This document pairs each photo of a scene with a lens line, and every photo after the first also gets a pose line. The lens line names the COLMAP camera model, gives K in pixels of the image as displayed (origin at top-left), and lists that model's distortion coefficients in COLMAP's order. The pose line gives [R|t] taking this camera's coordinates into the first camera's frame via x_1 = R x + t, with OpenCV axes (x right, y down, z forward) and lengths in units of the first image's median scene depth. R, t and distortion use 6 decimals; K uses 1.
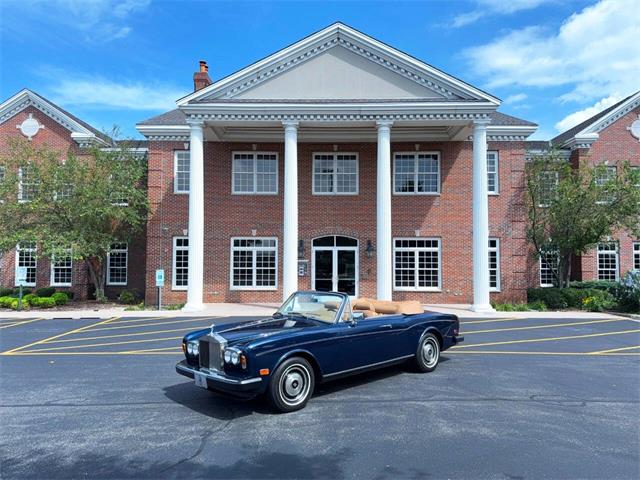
lens RADIAL K [[513.5, 0, 359.2], [0, 513.5, 263.0], [0, 0, 1]] dist [0.187686, -0.286792]
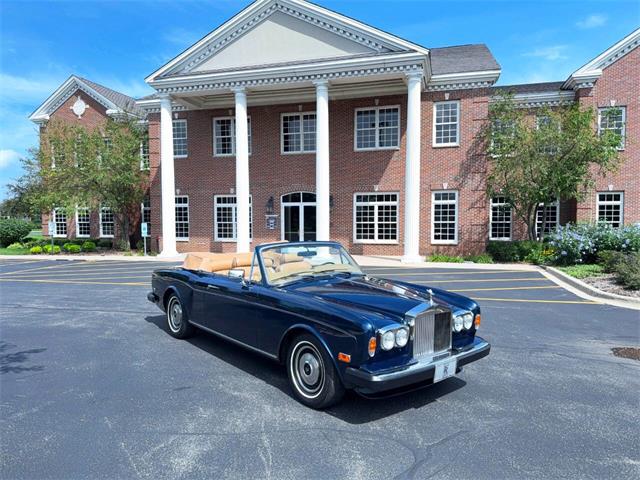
lens RADIAL K [[513.5, 0, 359.2], [0, 513.5, 263.0], [0, 0, 1]] dist [0.187686, -0.286792]
pose [[0.956271, 0.015327, -0.292080, 0.382167], [0.010735, 0.996114, 0.087417, 0.001759], [0.292285, -0.086730, 0.952390, -0.011591]]
